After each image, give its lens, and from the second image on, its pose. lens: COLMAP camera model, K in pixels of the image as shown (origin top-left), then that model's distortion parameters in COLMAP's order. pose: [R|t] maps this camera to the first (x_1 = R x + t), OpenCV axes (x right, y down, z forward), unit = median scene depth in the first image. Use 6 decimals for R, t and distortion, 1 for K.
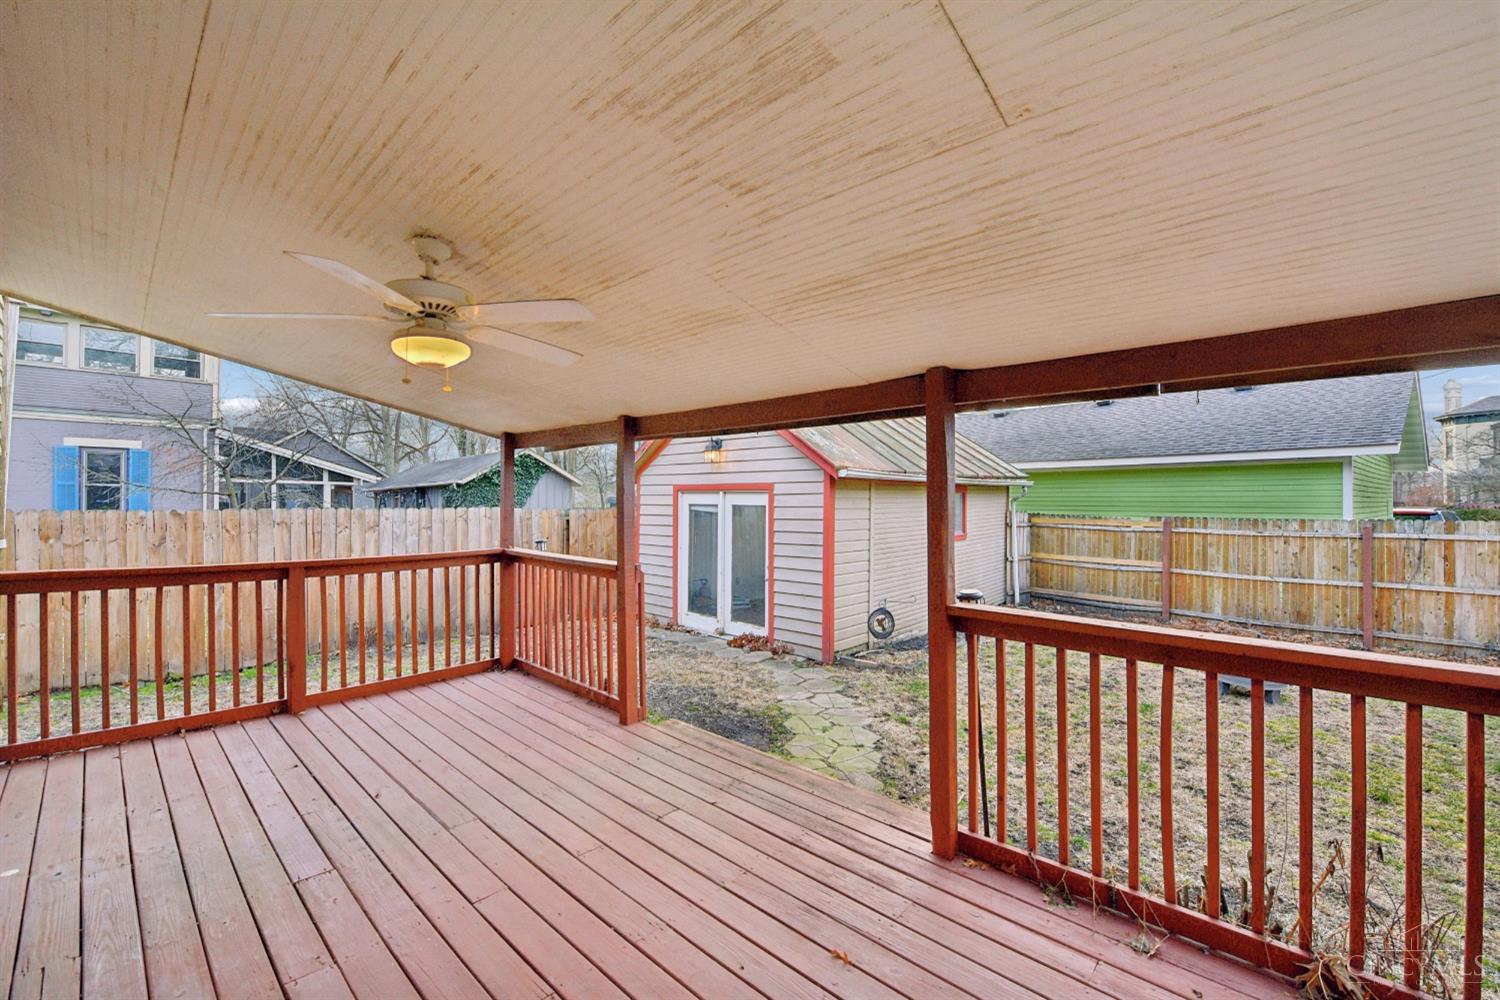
lens RADIAL K [[608.2, 0, 778.6], [0, 608.2, 494.2], [0, 0, 1]] dist [-0.014815, -0.000175]
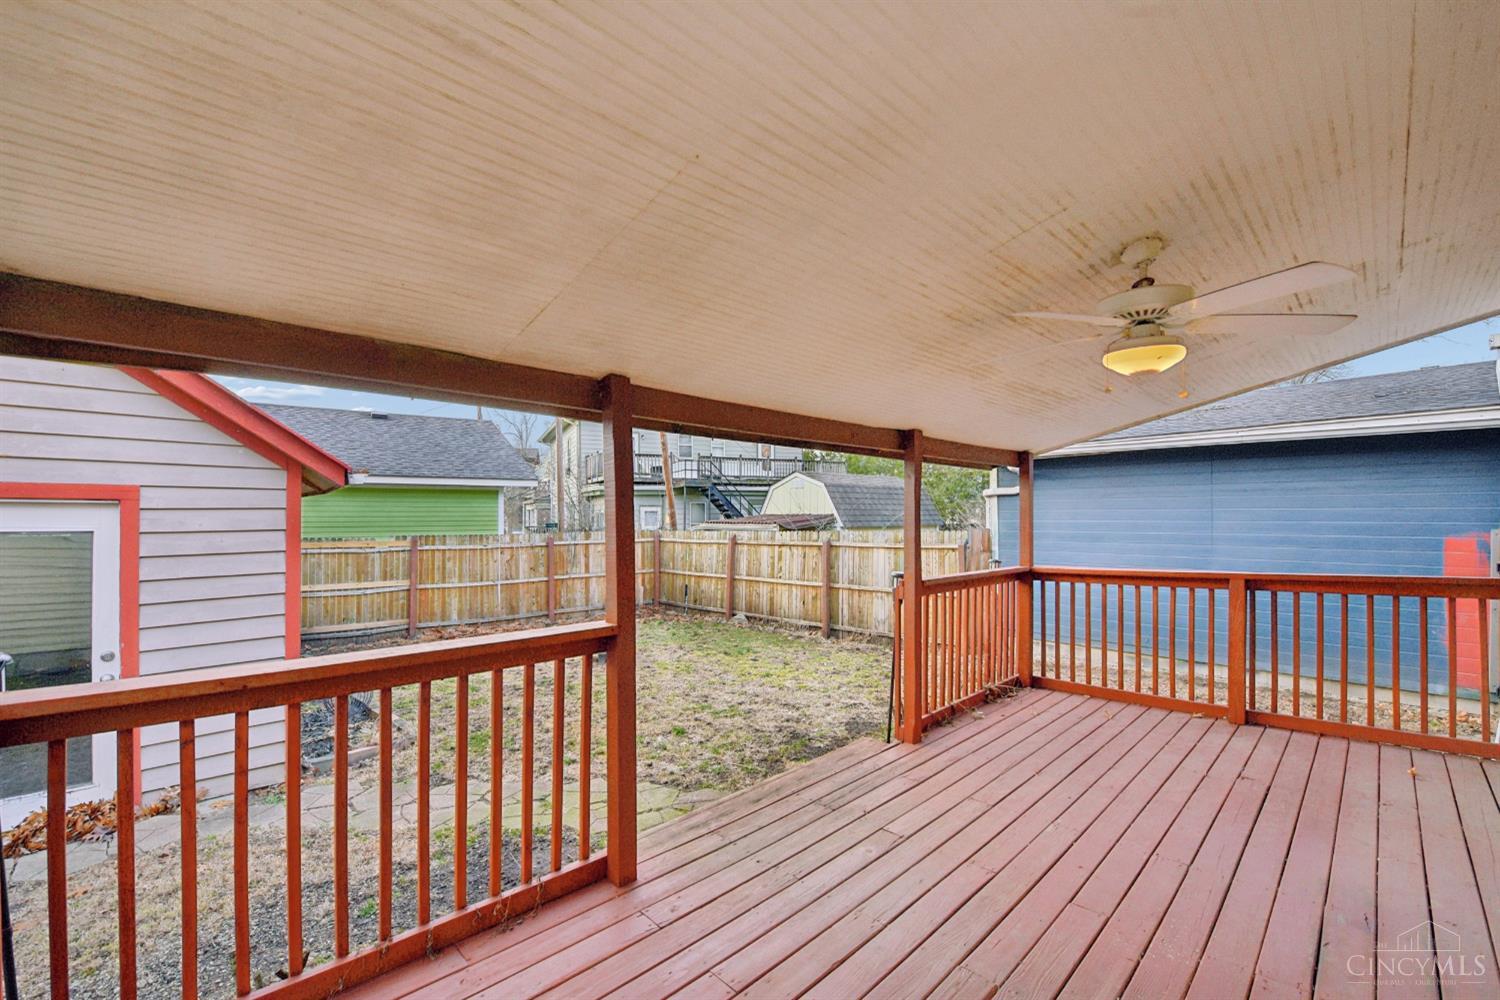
lens RADIAL K [[608.8, 0, 752.8], [0, 608.8, 514.3], [0, 0, 1]] dist [-0.013955, -0.000176]
pose [[0.087883, 0.005325, 0.996117, -0.351766], [-0.002781, 0.999983, -0.005101, 0.004433], [-0.996127, -0.002322, 0.087896, 0.338979]]
